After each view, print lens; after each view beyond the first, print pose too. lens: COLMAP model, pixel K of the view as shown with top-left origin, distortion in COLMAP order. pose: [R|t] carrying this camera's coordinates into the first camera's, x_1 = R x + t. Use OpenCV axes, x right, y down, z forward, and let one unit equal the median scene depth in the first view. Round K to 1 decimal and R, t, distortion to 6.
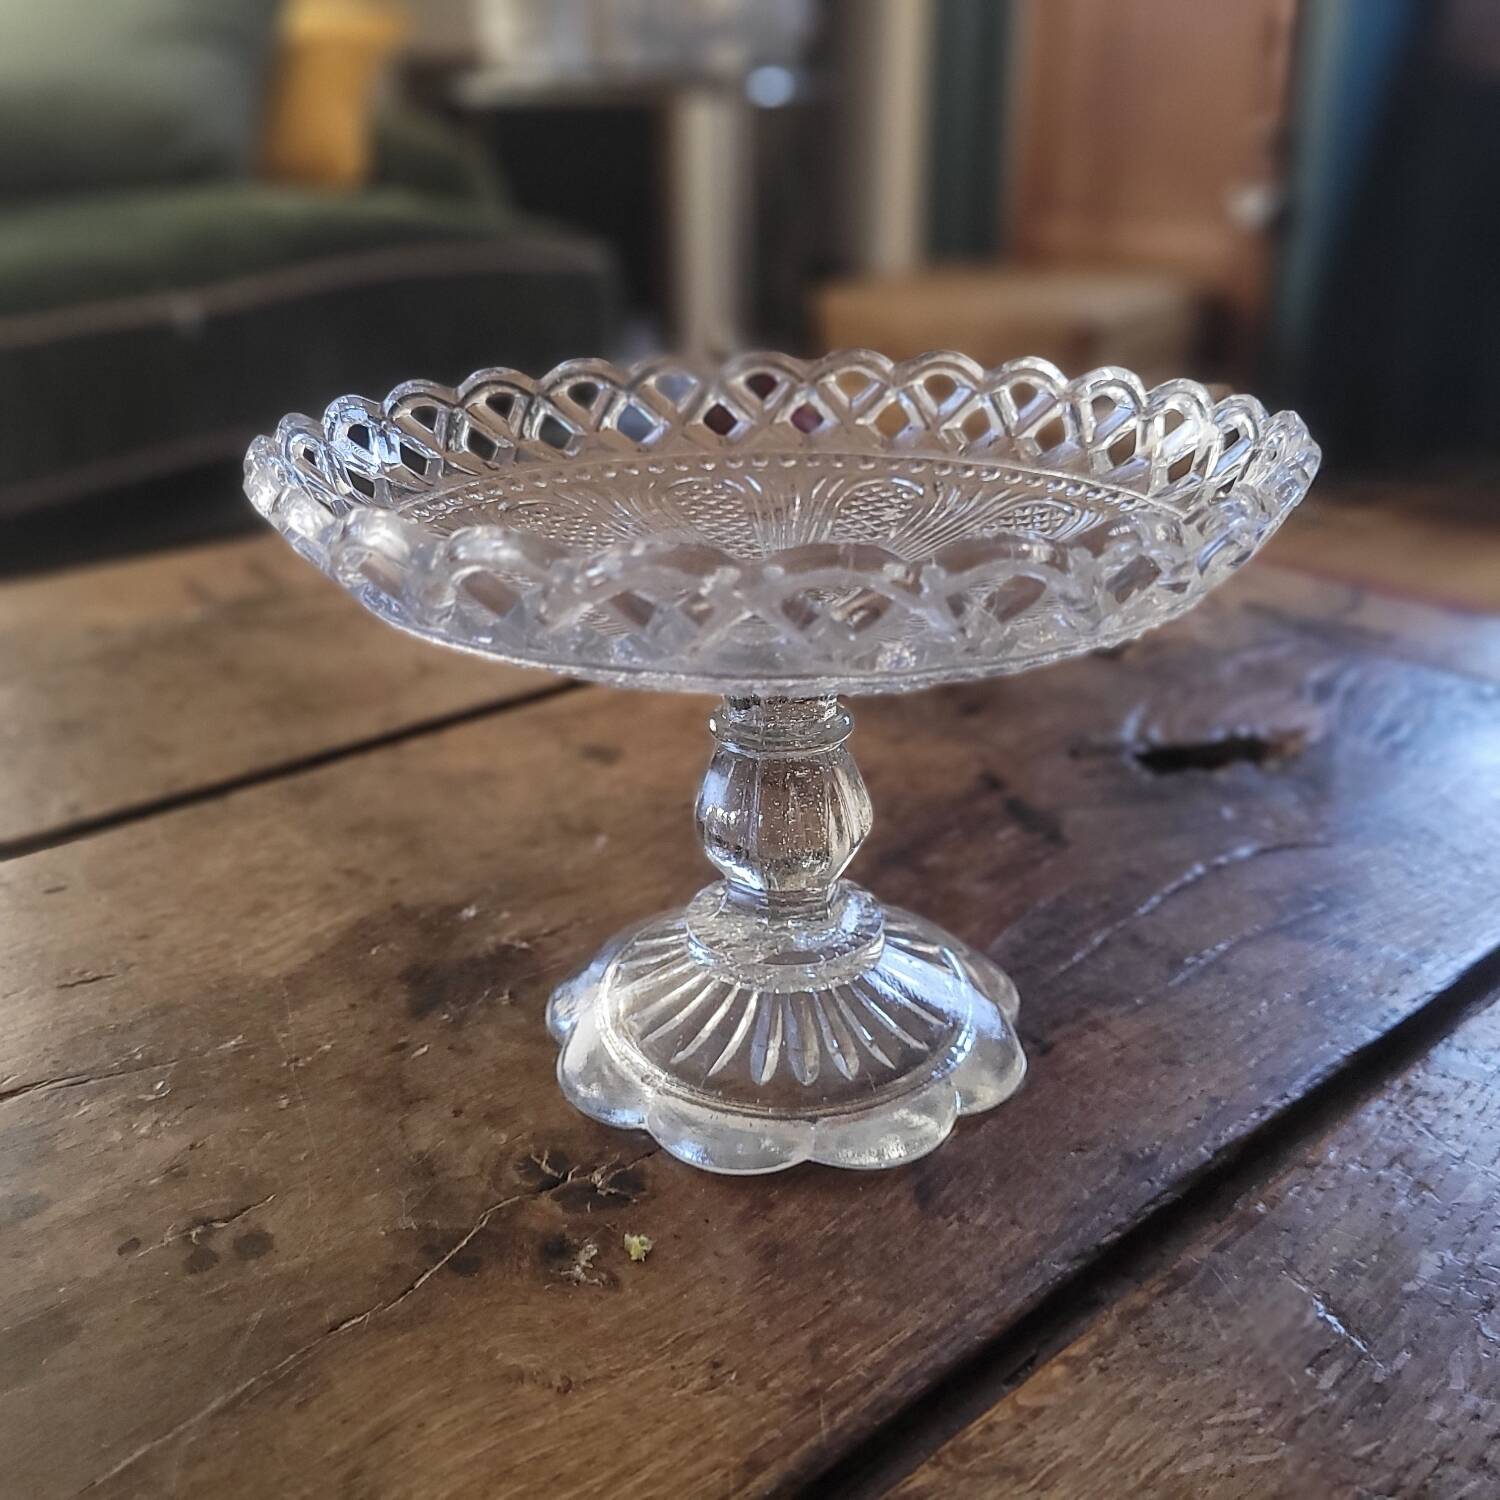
lens RADIAL K [[1527.3, 0, 746.6], [0, 1527.3, 747.6], [0, 0, 1]] dist [0.003818, -0.001546]
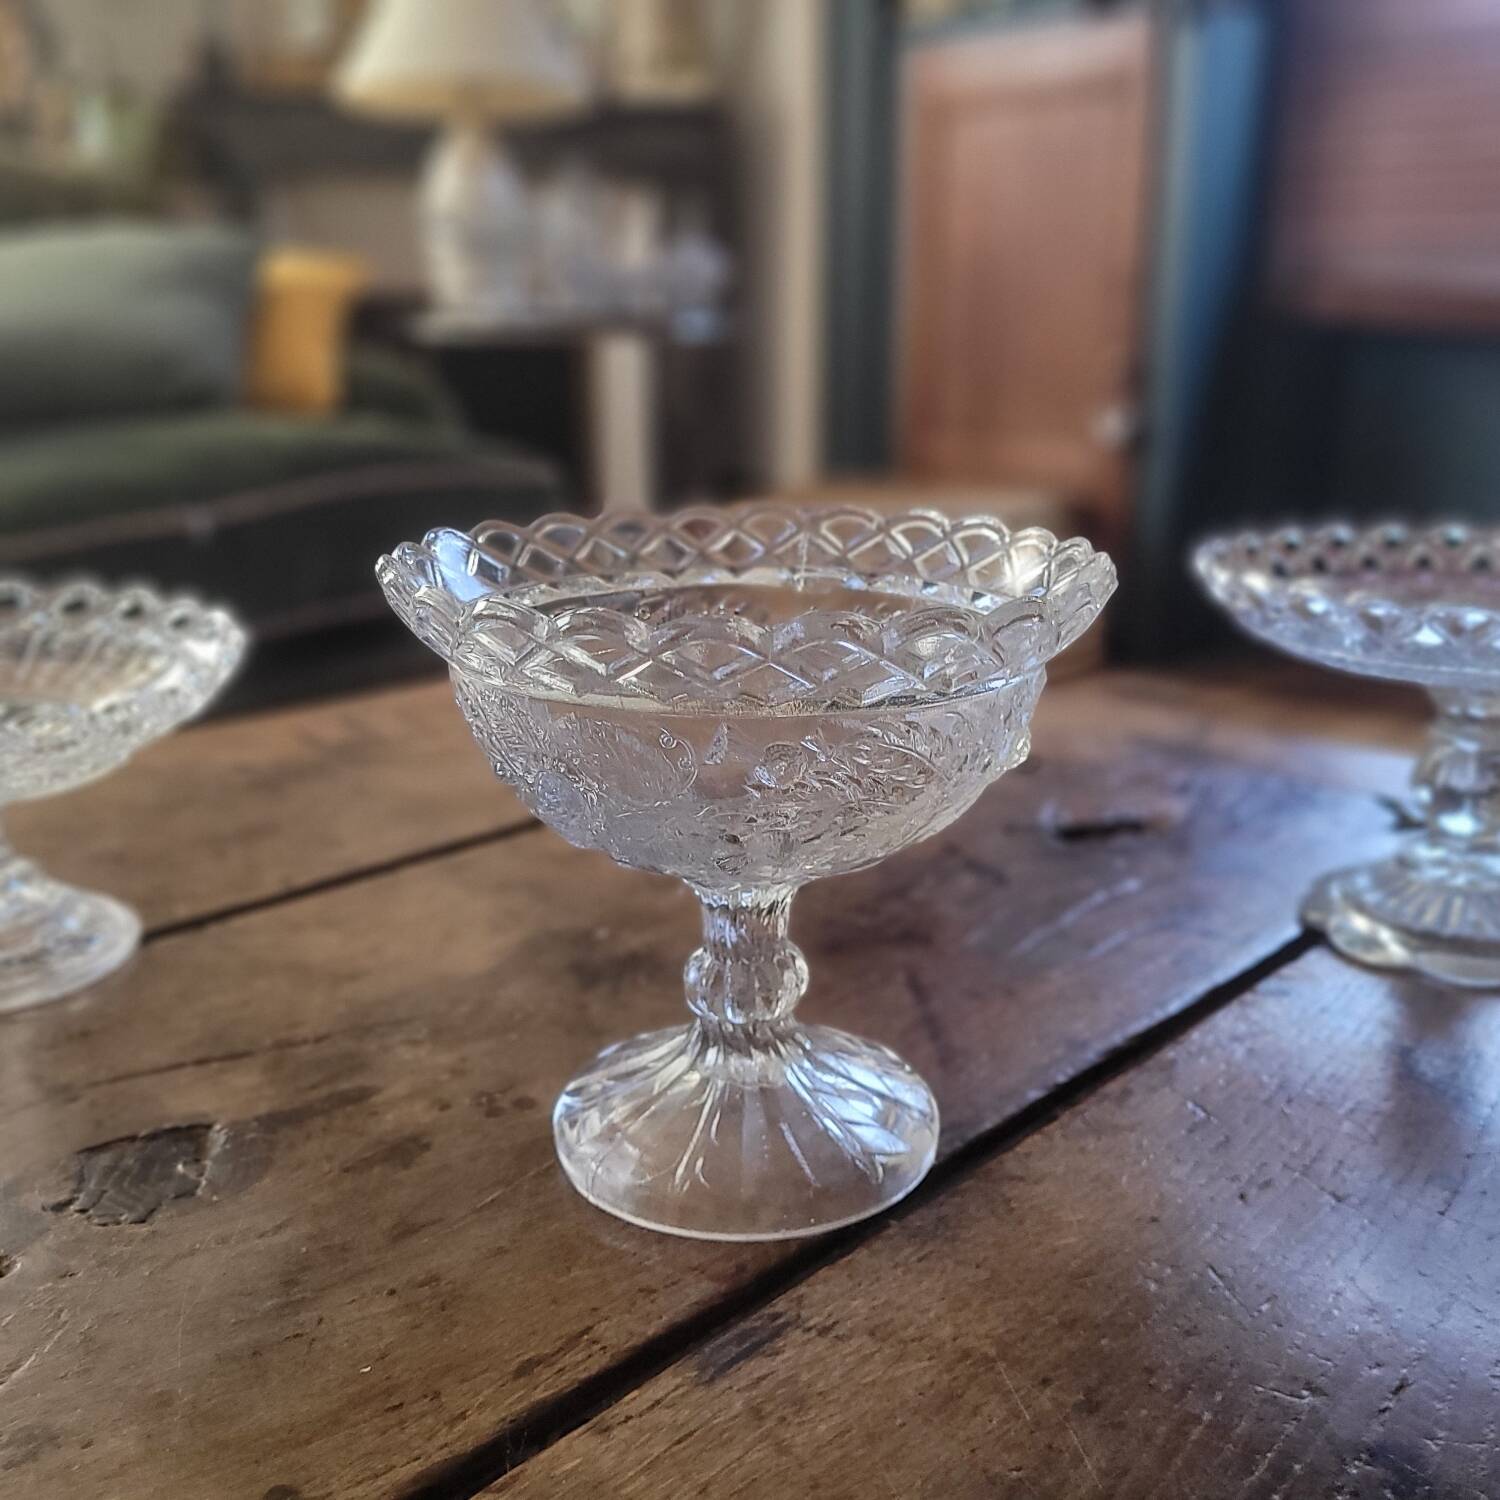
lens RADIAL K [[1541.4, 0, 775.8], [0, 1541.4, 742.0], [0, 0, 1]] dist [0.003000, -0.011341]
pose [[0.995838, -0.017919, 0.089359, -0.178300], [0.029707, 0.990753, -0.132387, 0.155355], [-0.086160, 0.134491, 0.987162, -0.553954]]
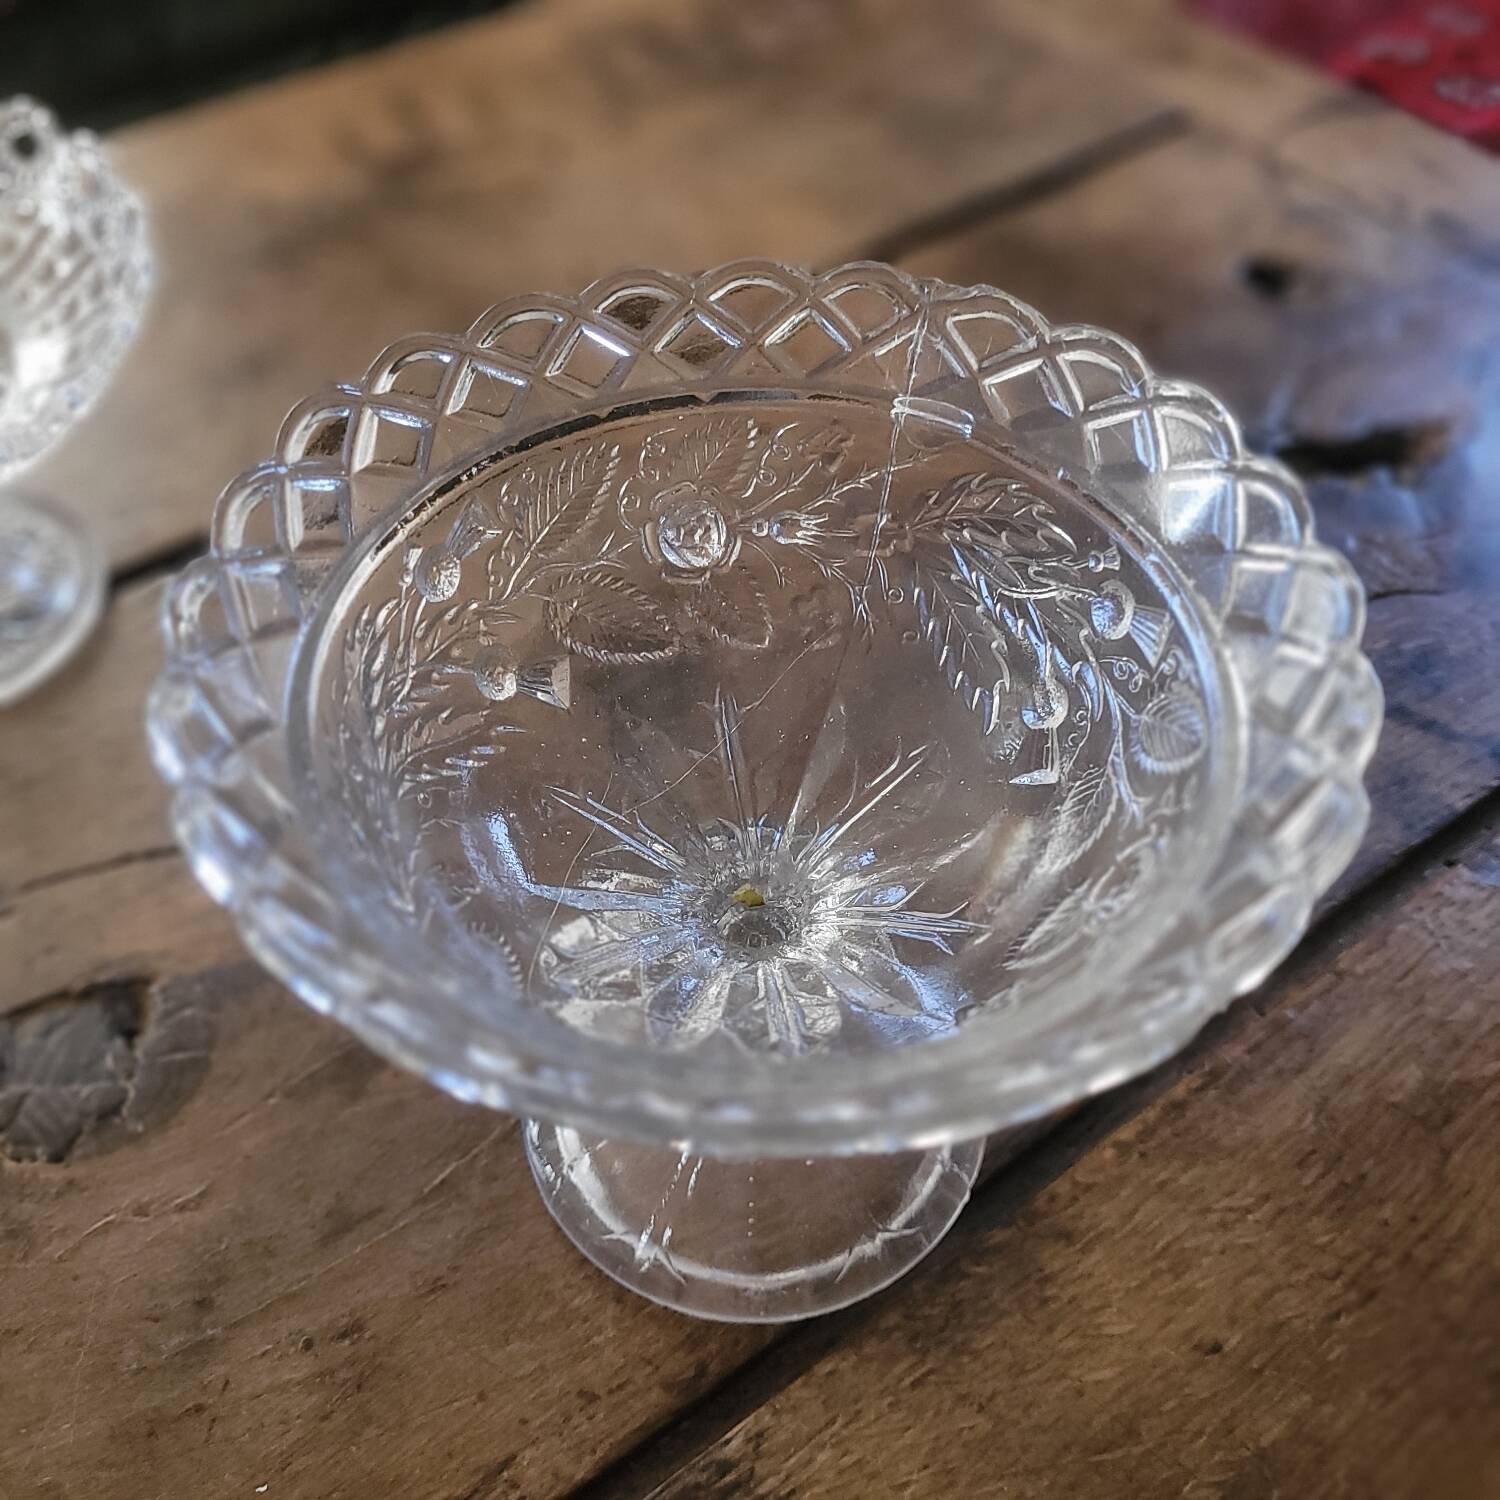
lens RADIAL K [[1527.3, 0, 746.6], [0, 1527.3, 747.6], [0, 0, 1]] dist [0.003818, -0.001546]
pose [[0.996503, 0.067100, -0.049793, -0.057674], [-0.037891, 0.894008, 0.446447, -0.402902], [0.074473, -0.442999, 0.893424, -0.057807]]
